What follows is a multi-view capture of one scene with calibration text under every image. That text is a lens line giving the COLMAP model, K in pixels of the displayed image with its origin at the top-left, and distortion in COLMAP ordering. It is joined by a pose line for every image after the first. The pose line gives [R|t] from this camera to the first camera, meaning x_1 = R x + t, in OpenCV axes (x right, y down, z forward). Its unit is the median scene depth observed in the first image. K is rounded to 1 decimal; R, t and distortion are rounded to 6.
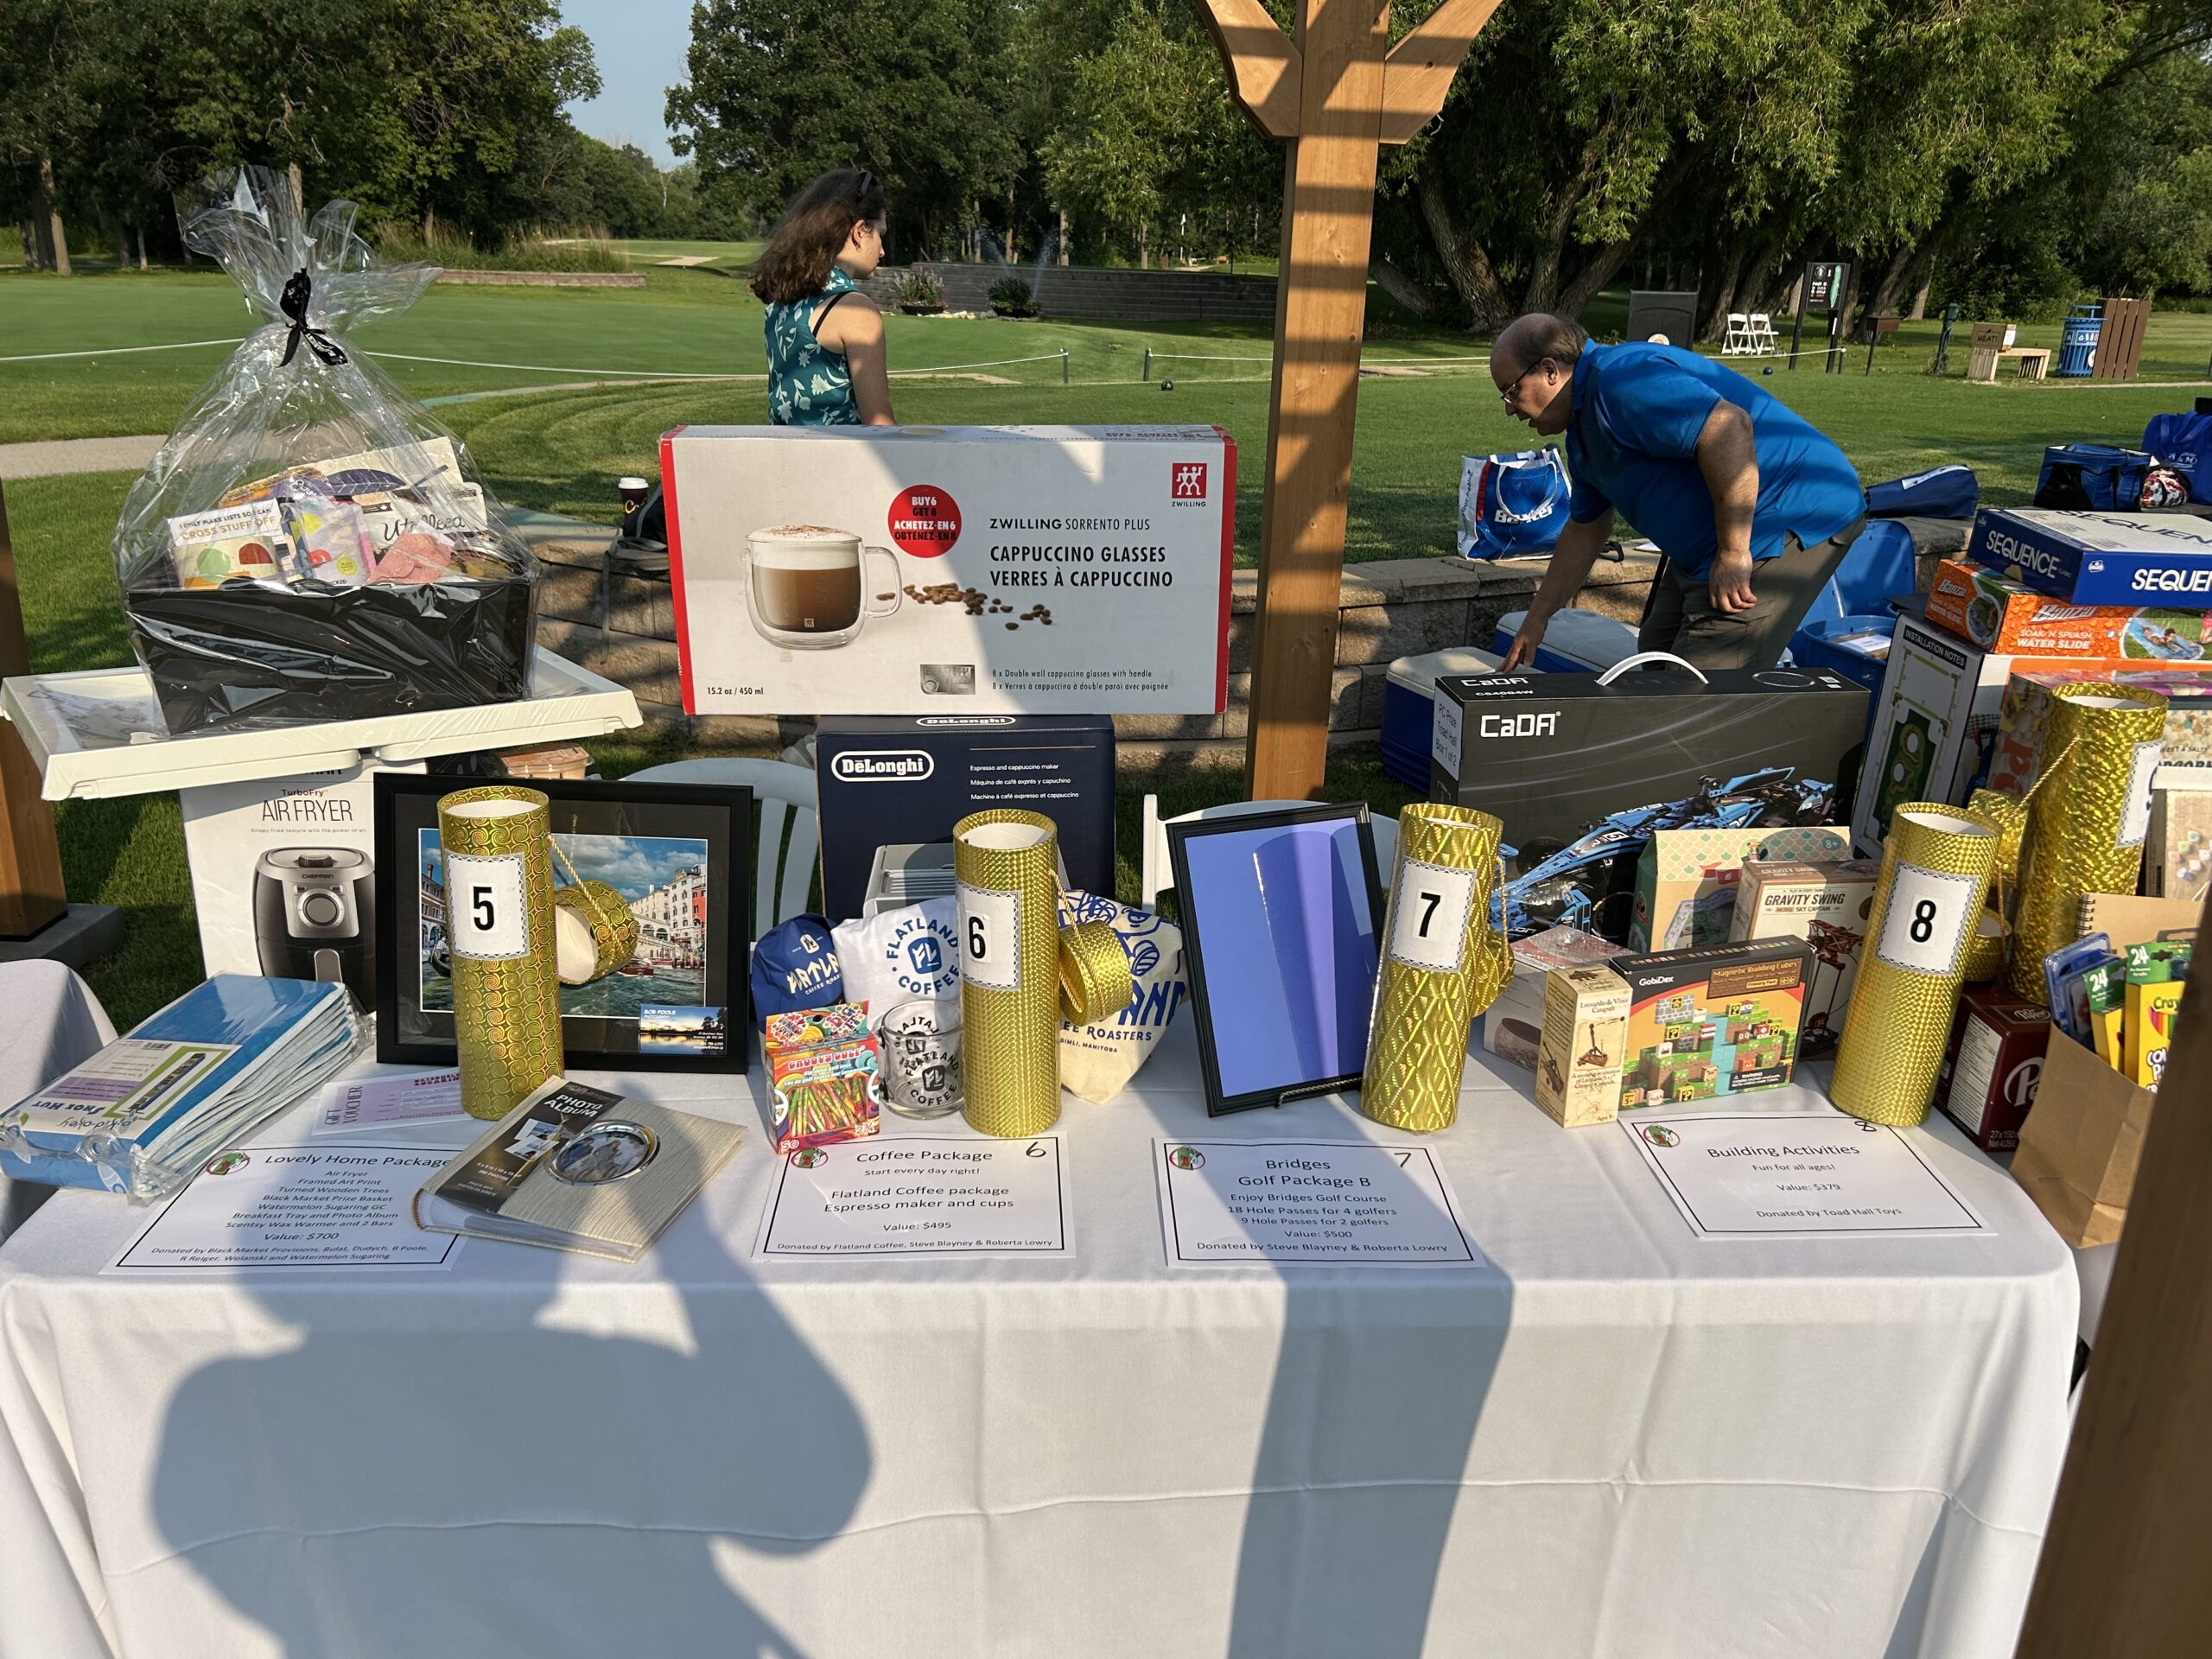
lens RADIAL K [[1648.1, 0, 1106.0], [0, 1648.1, 829.5], [0, 0, 1]] dist [0.061699, -0.069205]
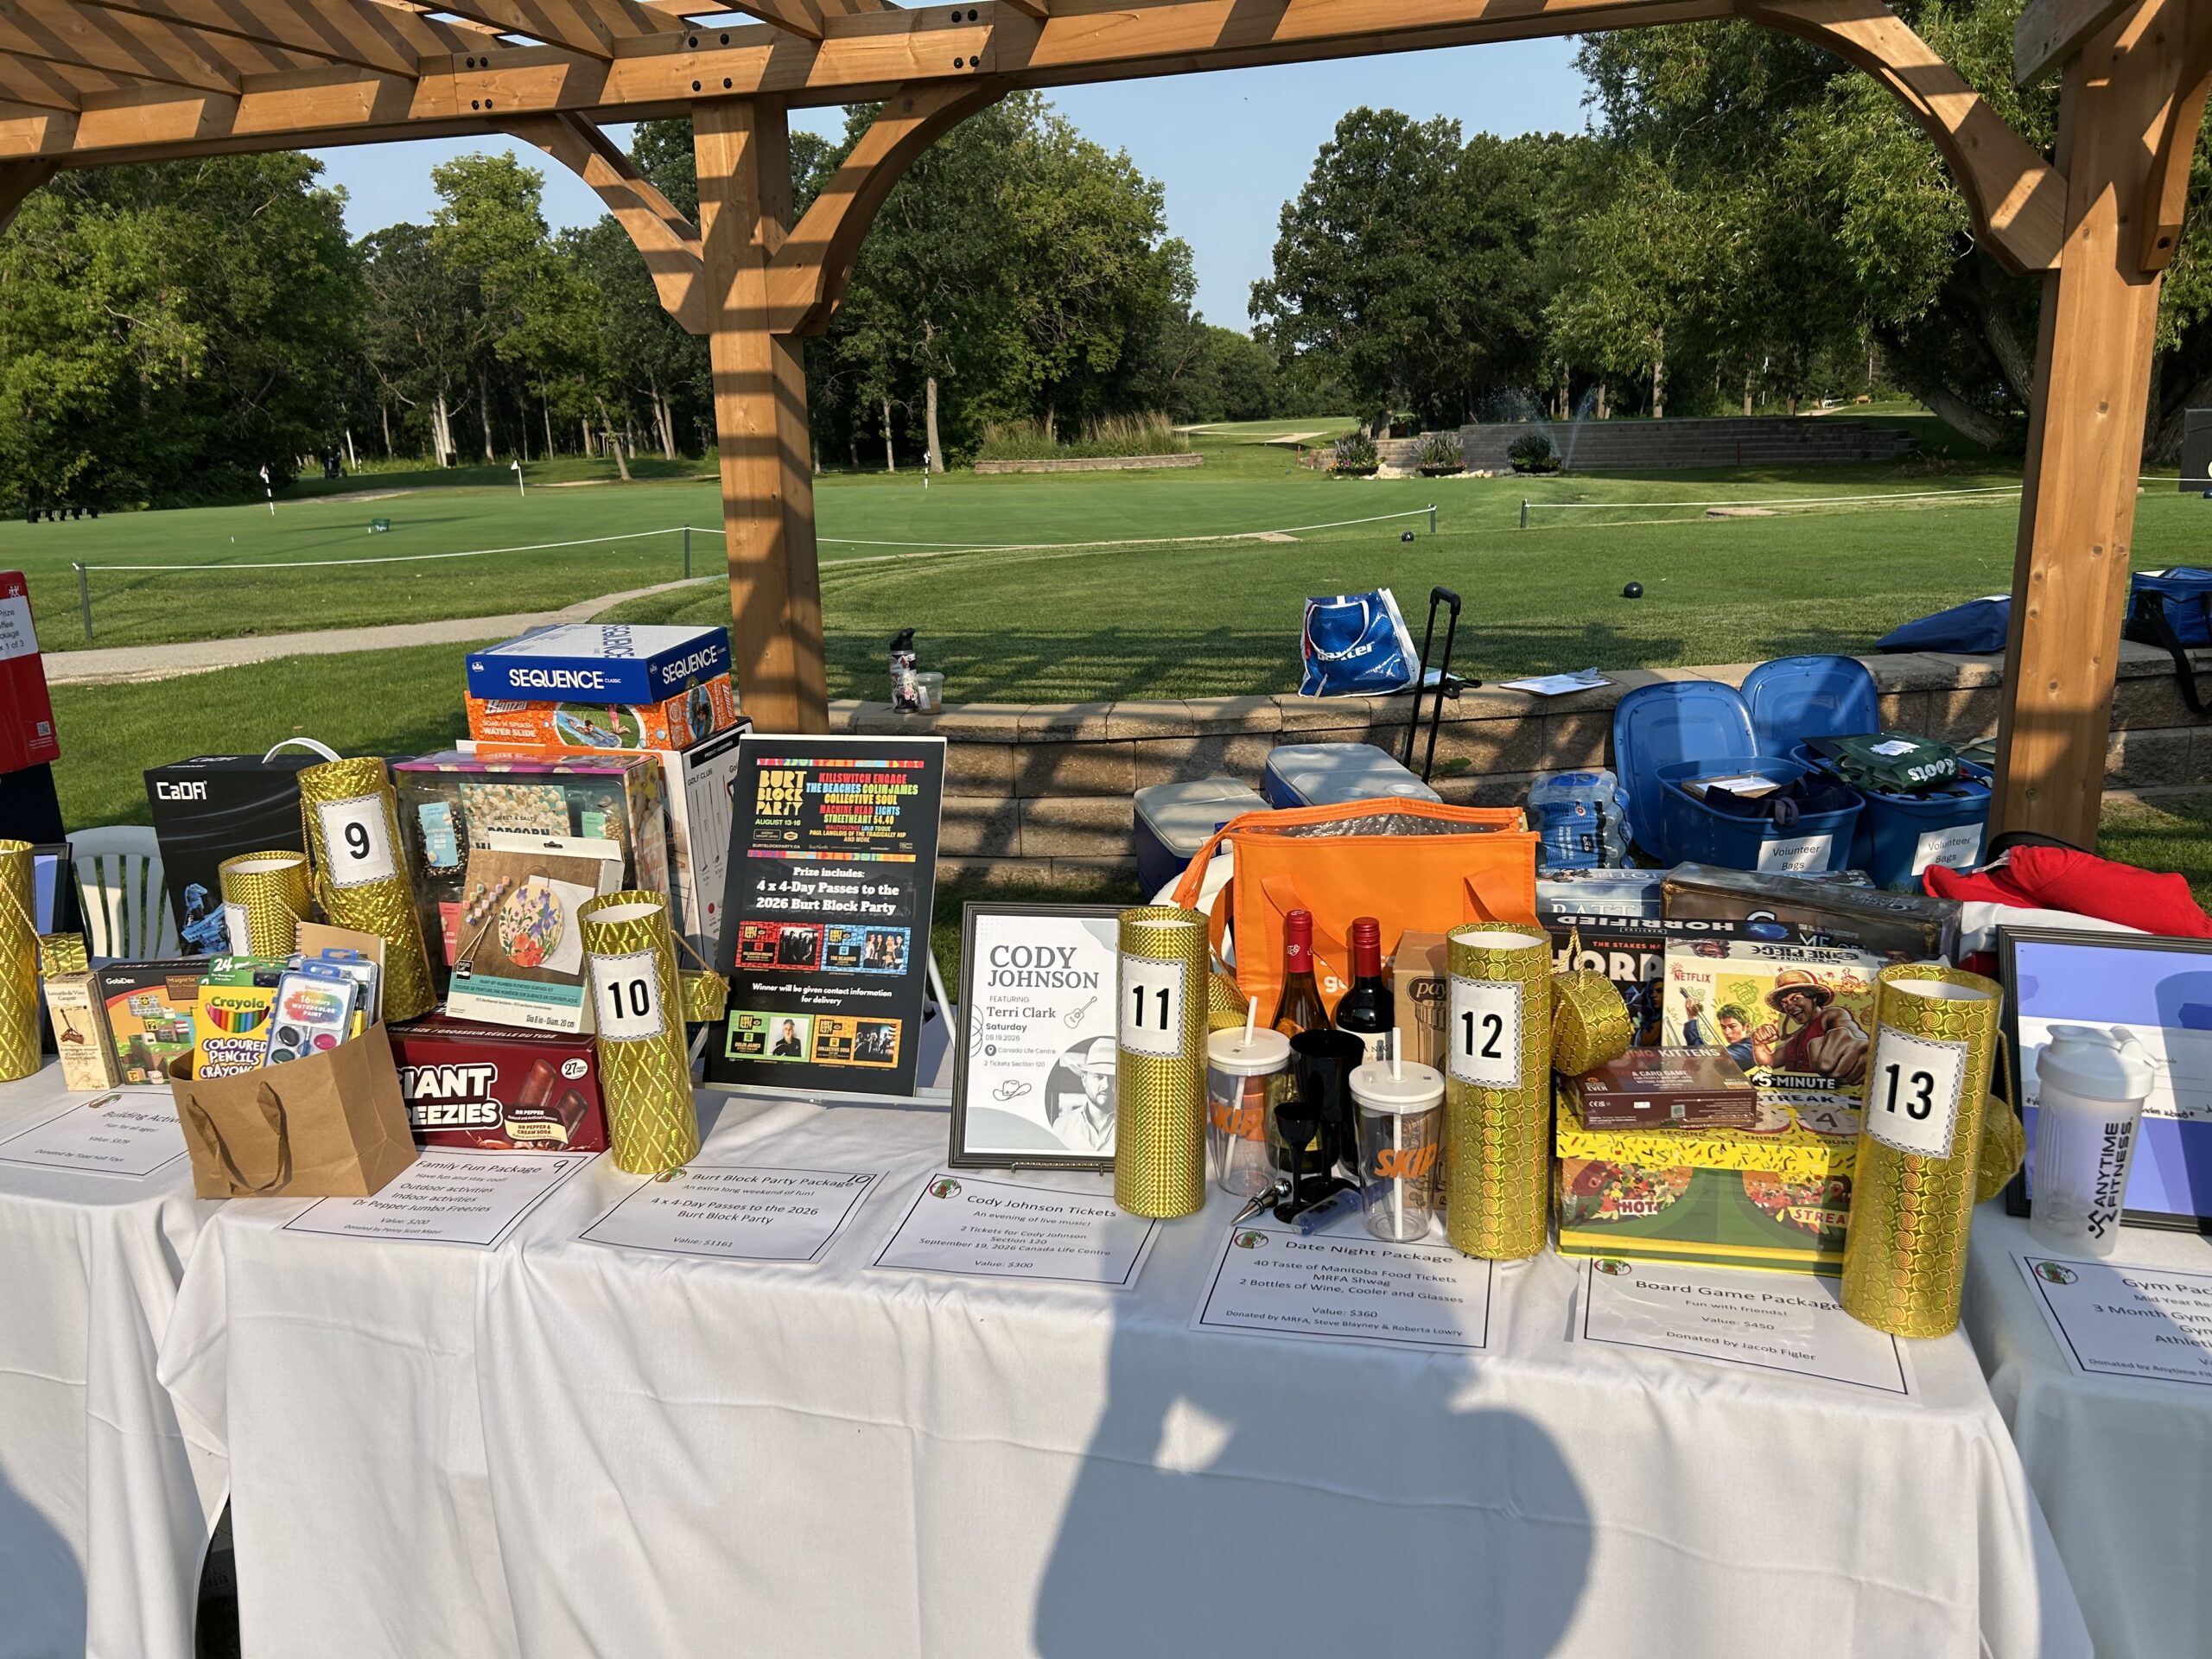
lens RADIAL K [[1657.1, 0, 1118.1], [0, 1657.1, 839.8], [0, 0, 1]] dist [0.057815, -0.058360]
pose [[0.932097, 0.029525, -0.361003, 0.069915], [-0.061271, 0.995161, -0.076809, 0.001568], [0.356988, 0.093713, 0.929396, 0.002196]]
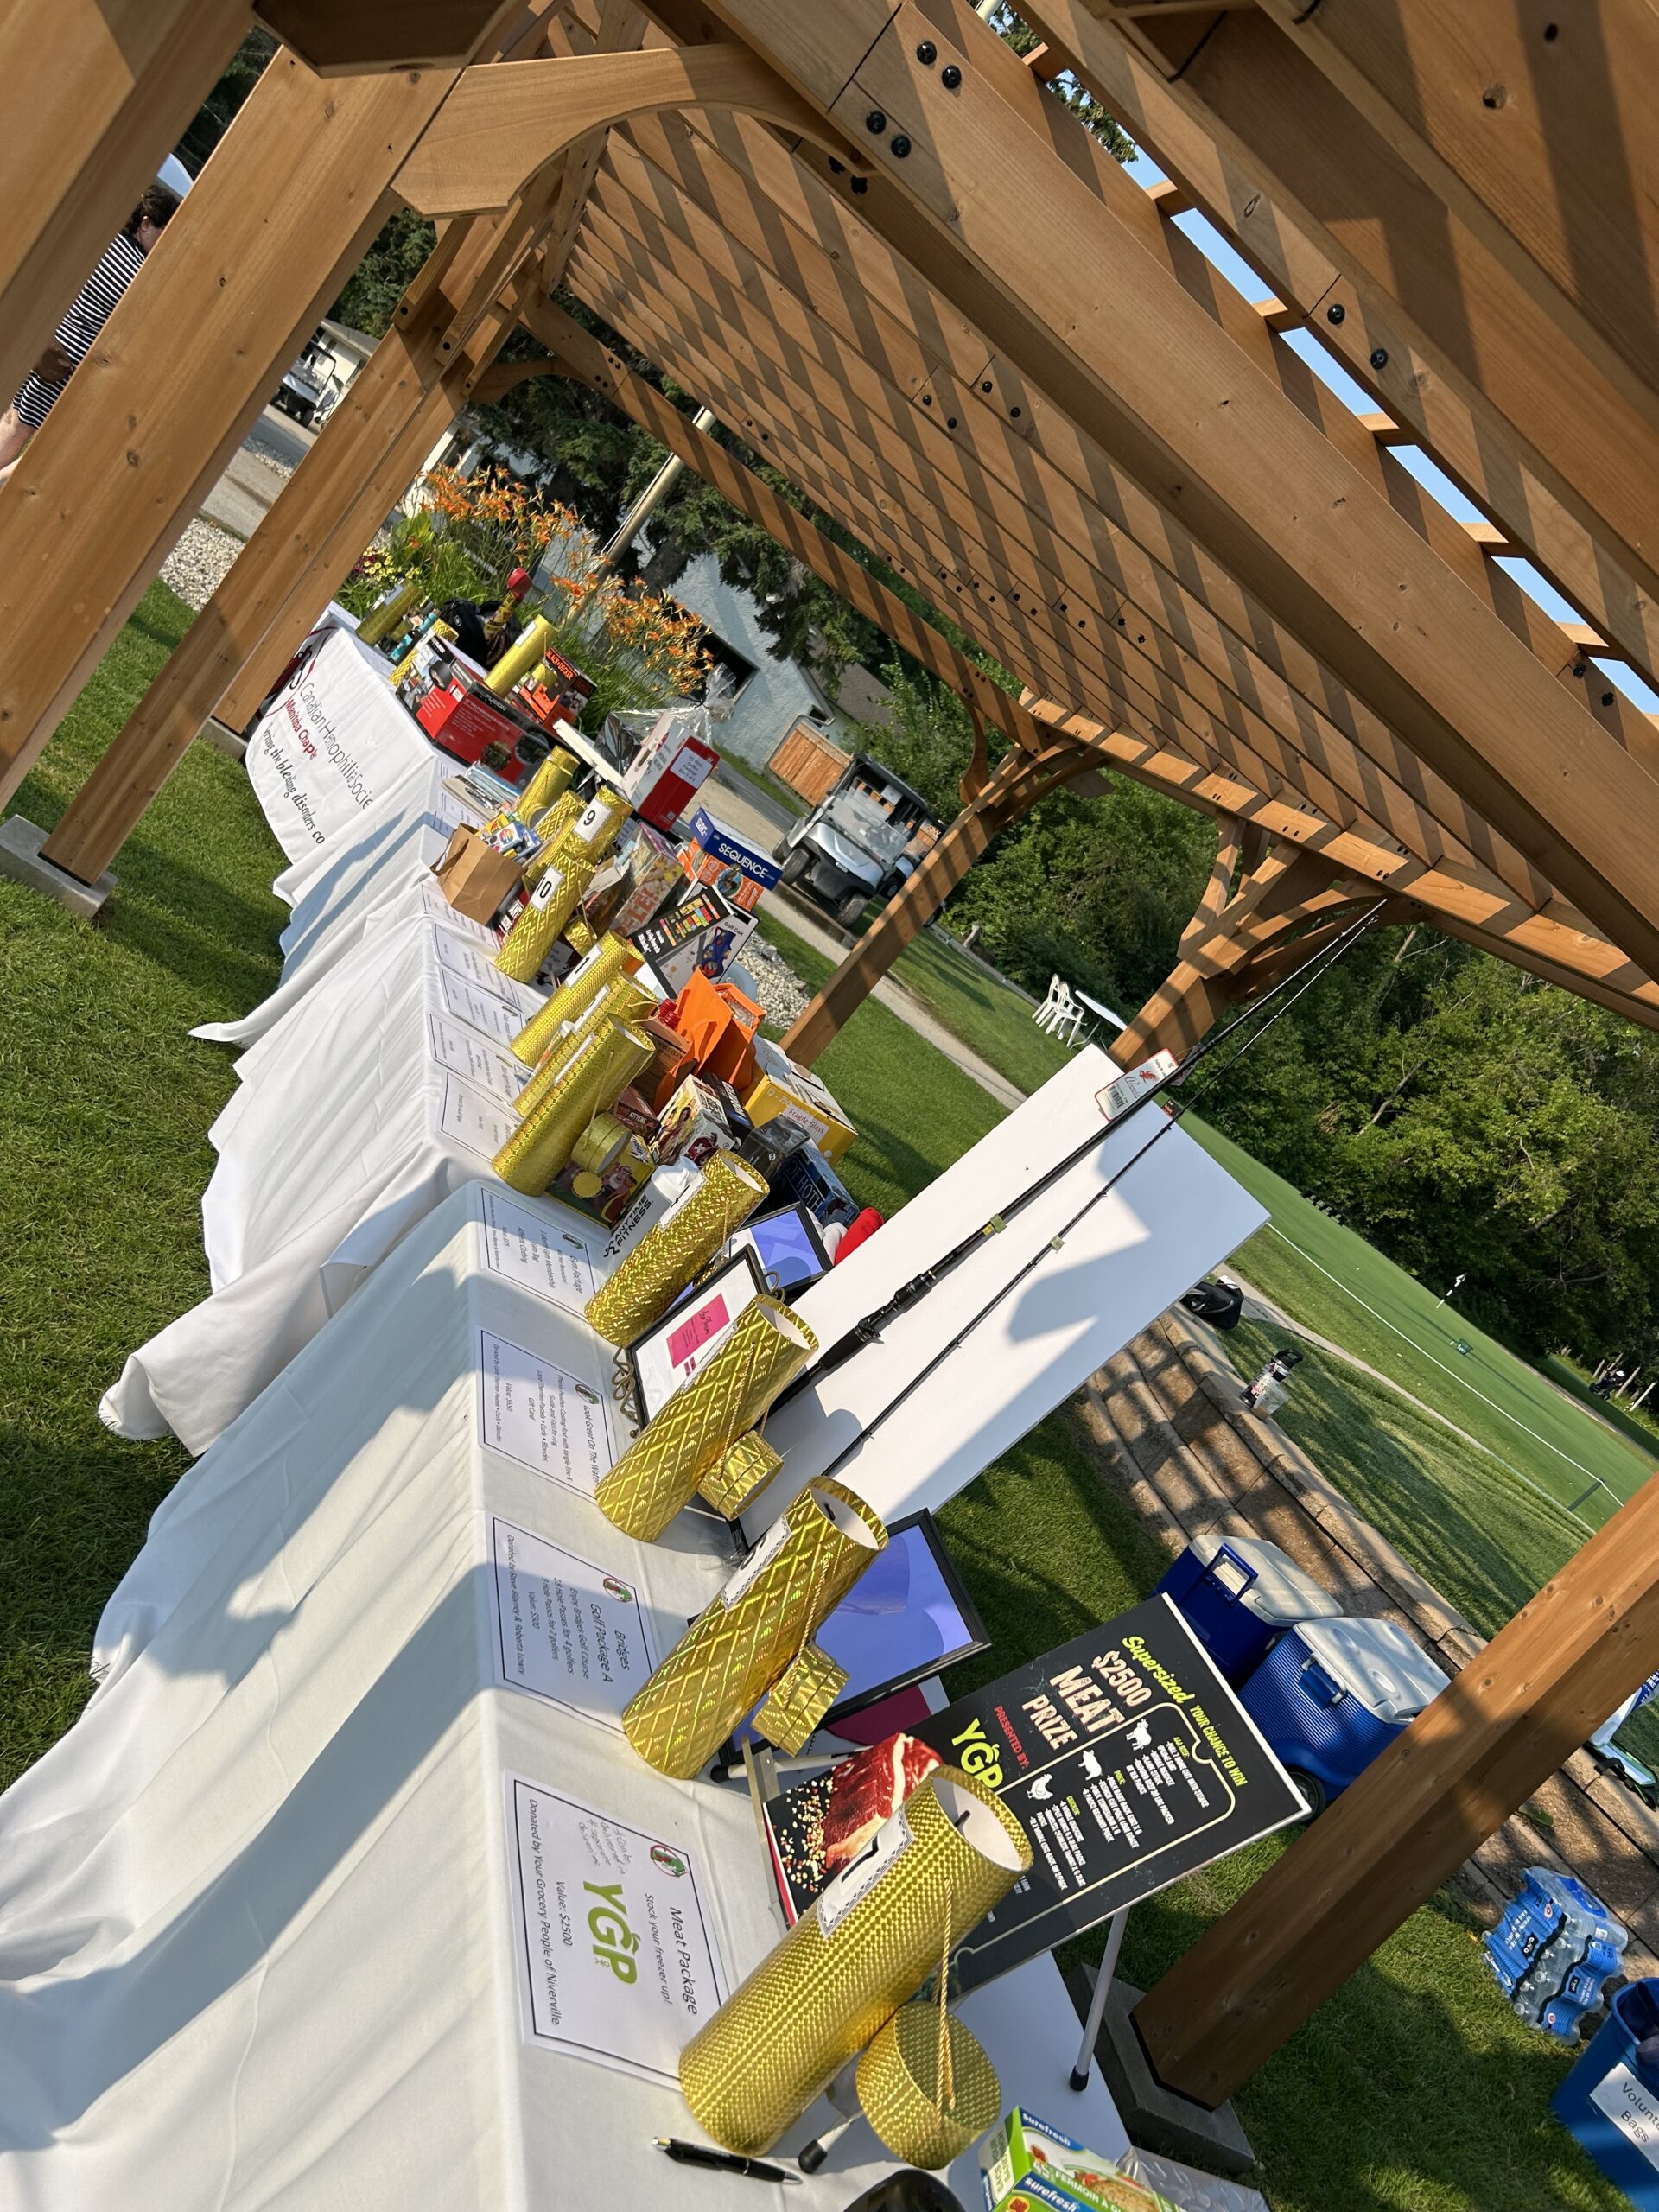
lens RADIAL K [[1657.1, 0, 829.5], [0, 1657.1, 1106.0], [0, 0, 1]] dist [0.057815, -0.058360]
pose [[0.170925, 0.298579, -0.938954, 0.142258], [-0.828087, 0.559935, 0.027311, -0.006278], [0.533908, 0.772867, 0.342956, 0.027411]]
